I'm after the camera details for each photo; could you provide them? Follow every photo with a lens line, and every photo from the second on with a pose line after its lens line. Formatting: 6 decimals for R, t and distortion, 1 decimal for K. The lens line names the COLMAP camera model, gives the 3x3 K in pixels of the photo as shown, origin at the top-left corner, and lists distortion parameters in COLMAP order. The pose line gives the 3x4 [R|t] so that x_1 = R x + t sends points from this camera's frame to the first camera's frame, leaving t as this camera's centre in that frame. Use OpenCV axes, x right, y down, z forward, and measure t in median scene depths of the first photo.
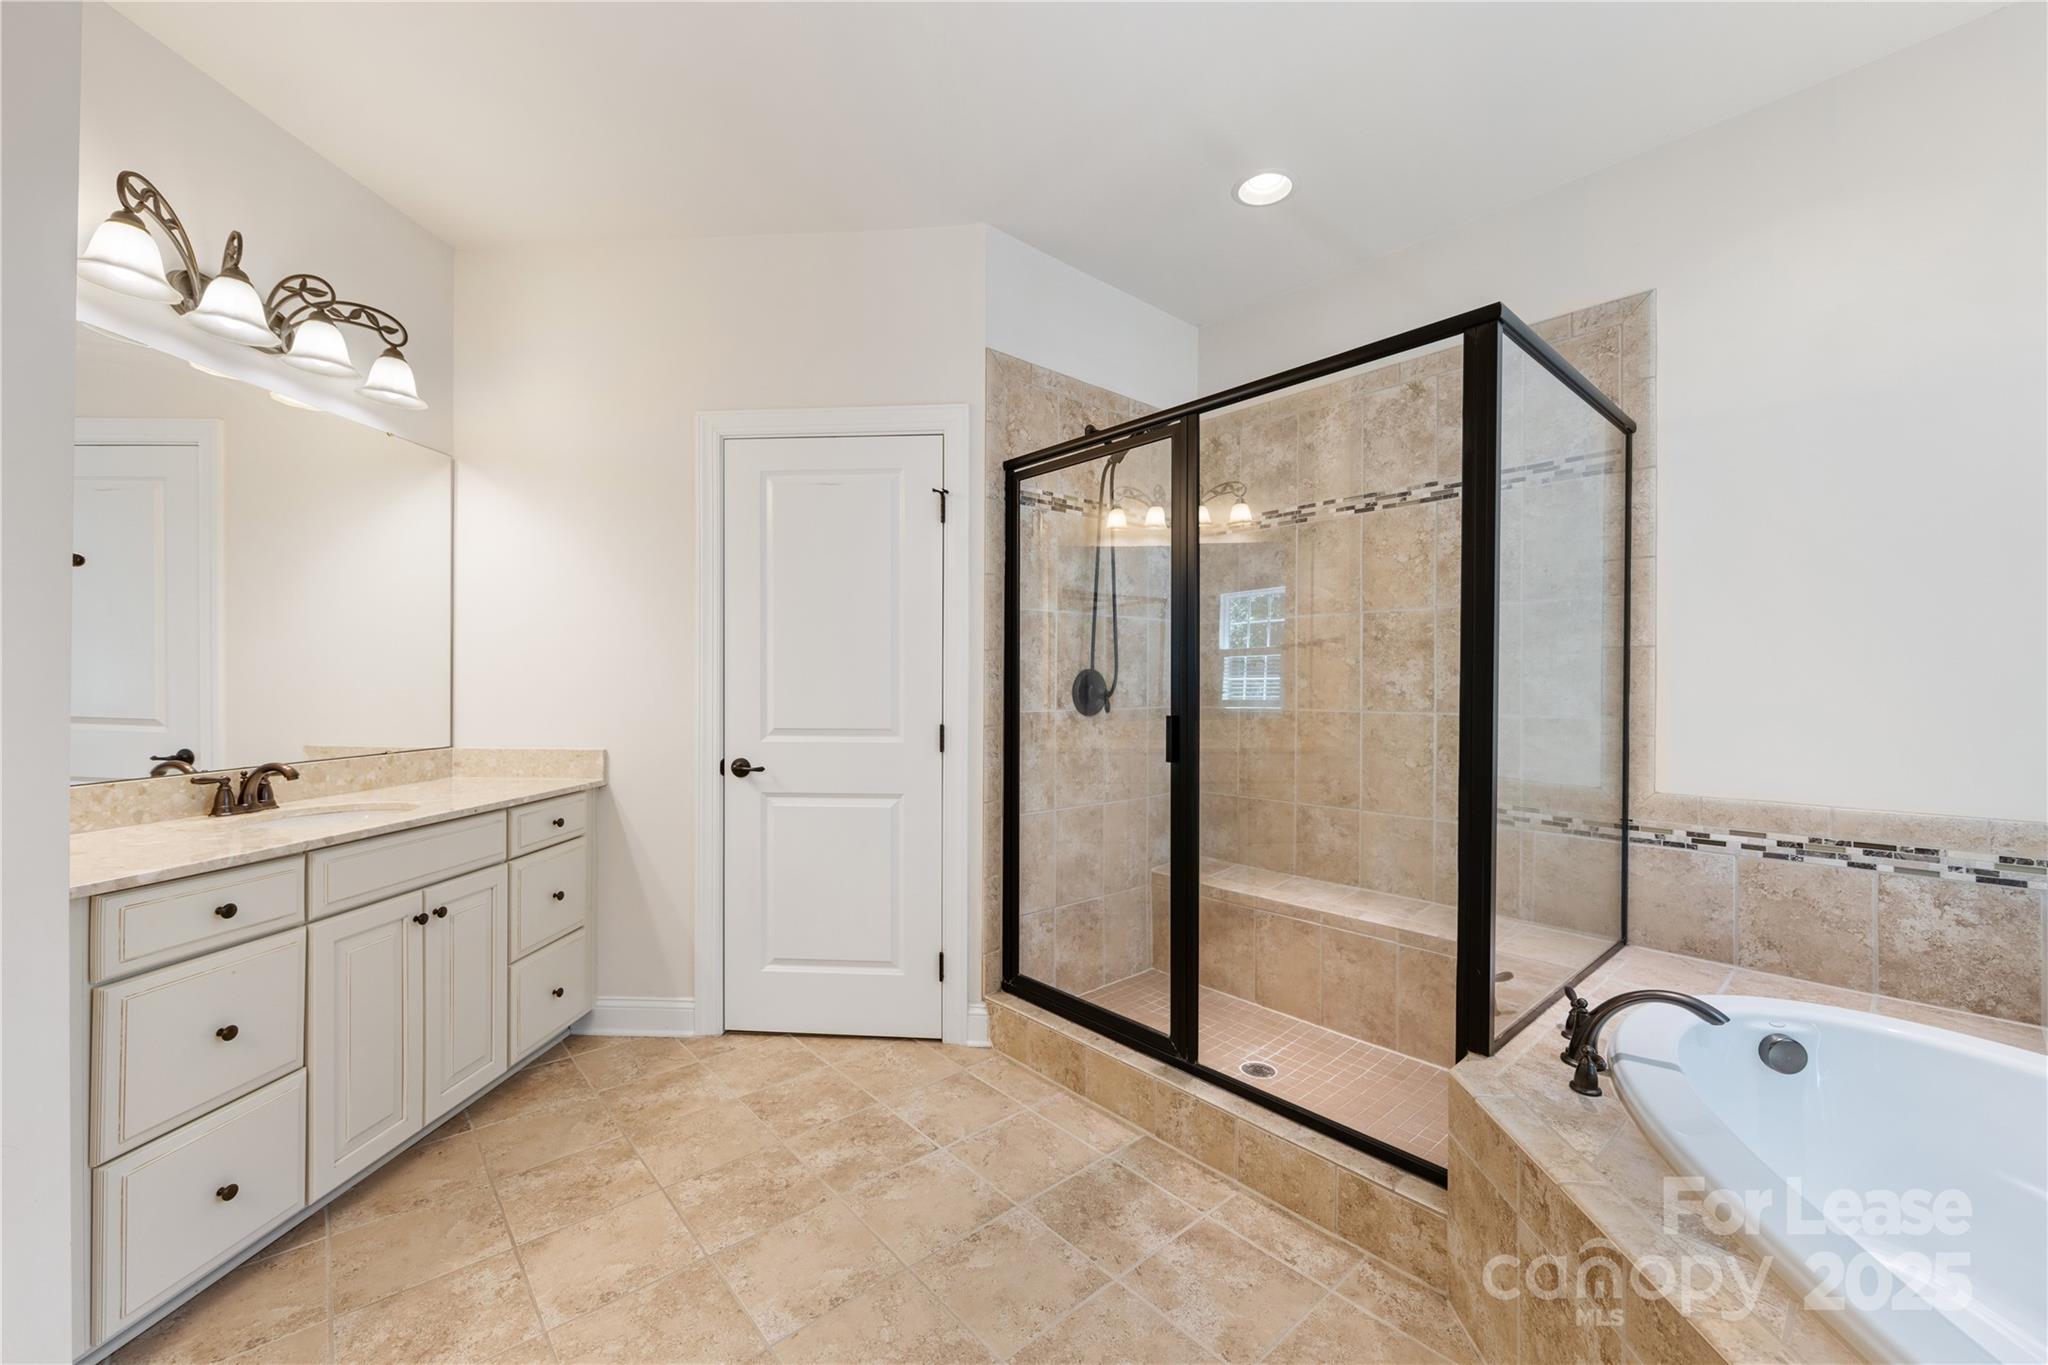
lens RADIAL K [[796.2, 0, 1027.4], [0, 796.2, 680.6], [0, 0, 1]] dist [-0.002272, 0.000038]
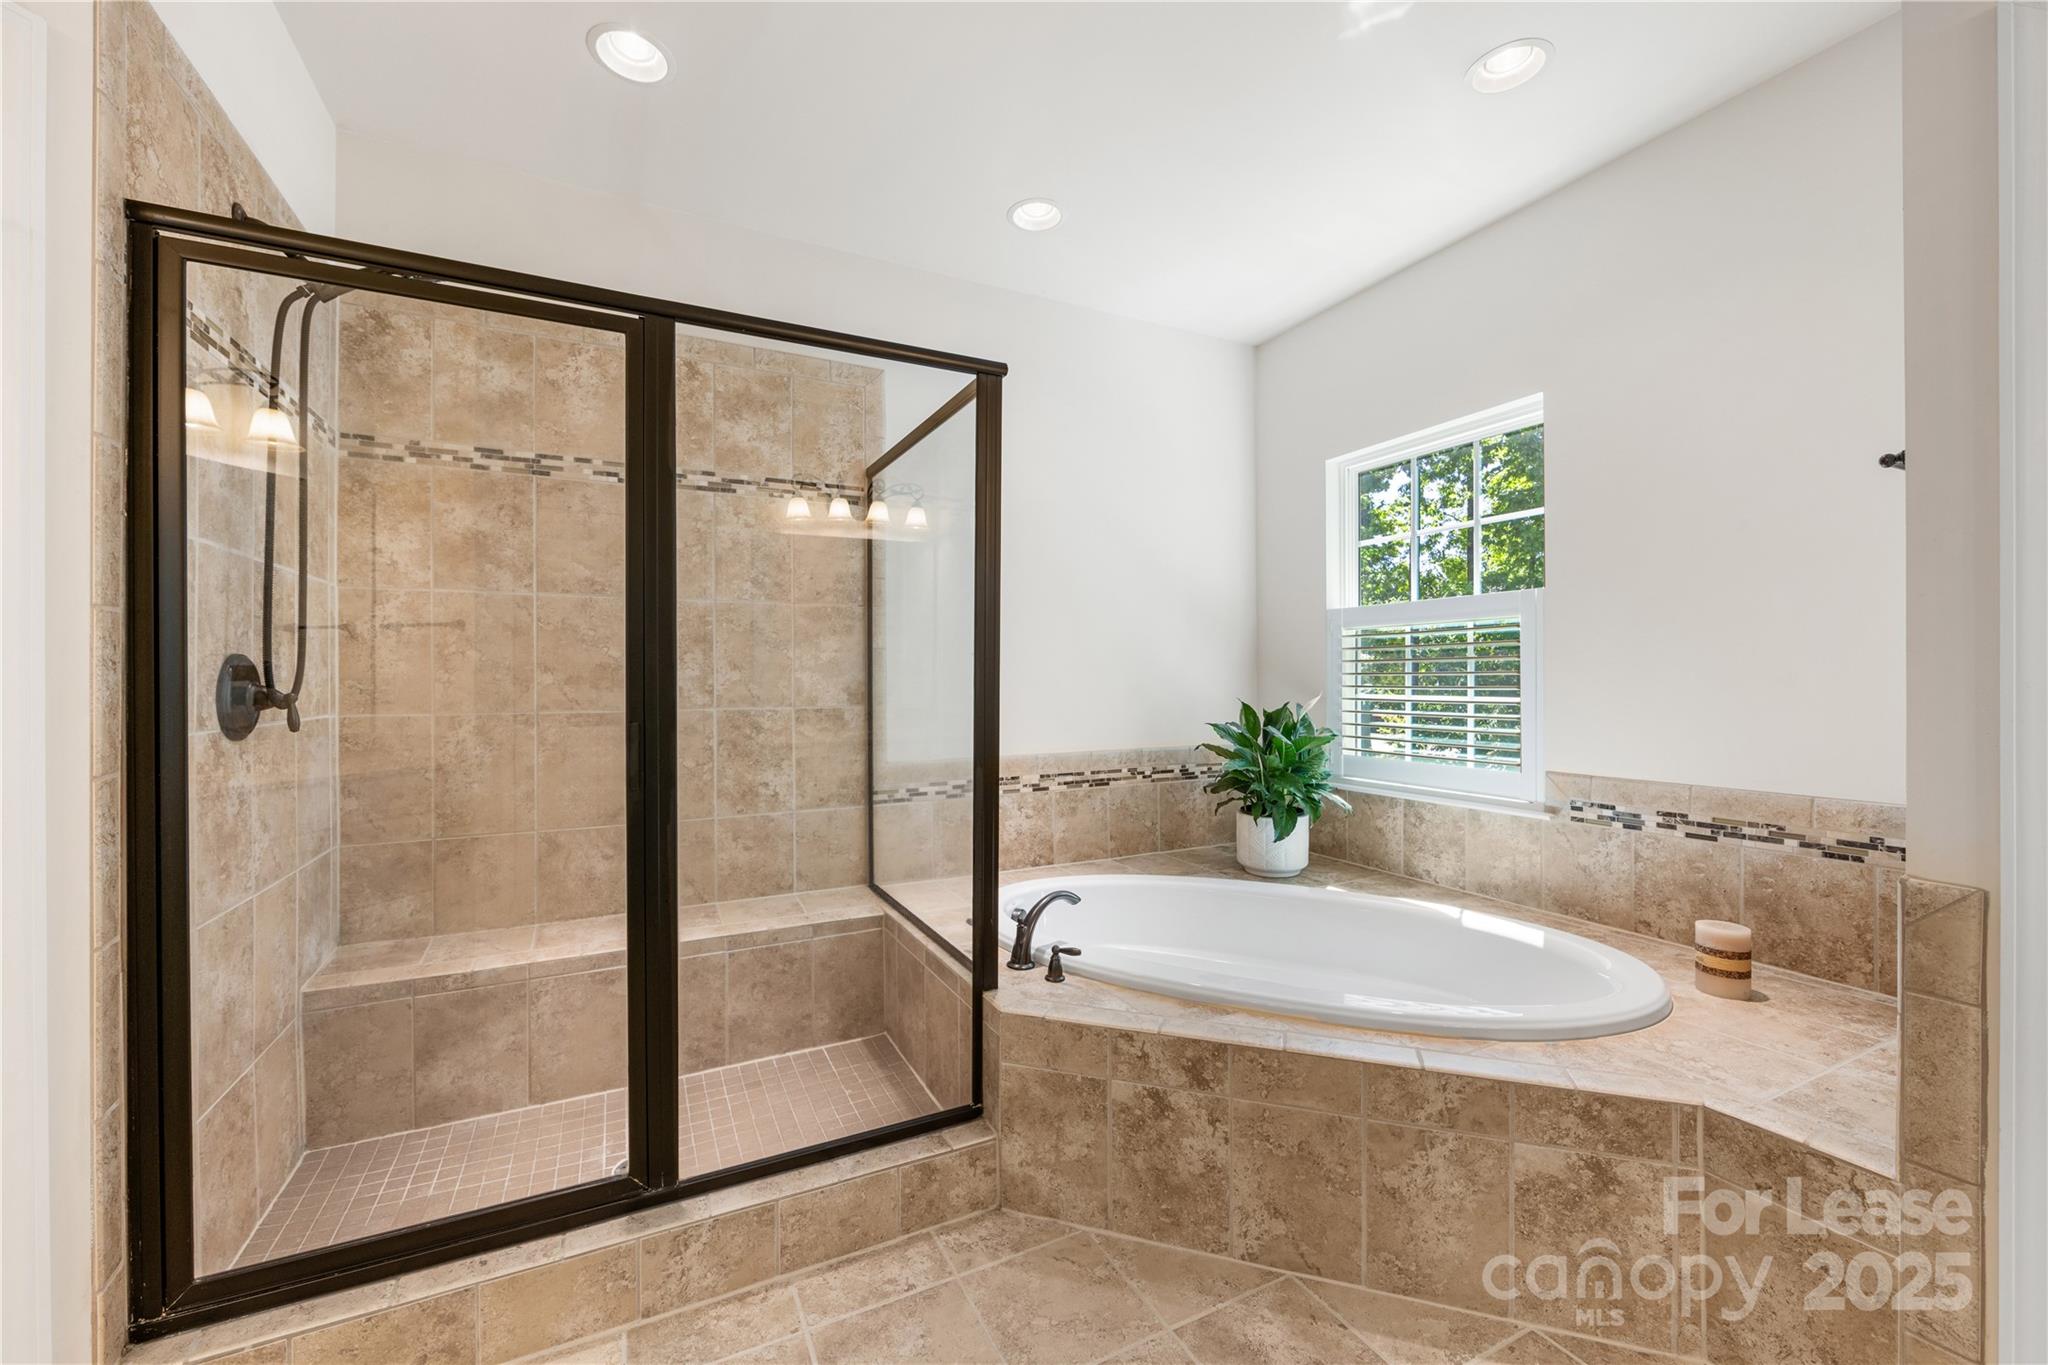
lens RADIAL K [[796.2, 0, 1025.3], [0, 796.2, 677.1], [0, 0, 1]] dist [-0.002272, 0.000038]
pose [[0.267555, -0.000554, 0.963542, -0.403977], [0.000918, 1.000000, 0.000320, 0.002317], [-0.963542, 0.000799, 0.267556, 0.456646]]
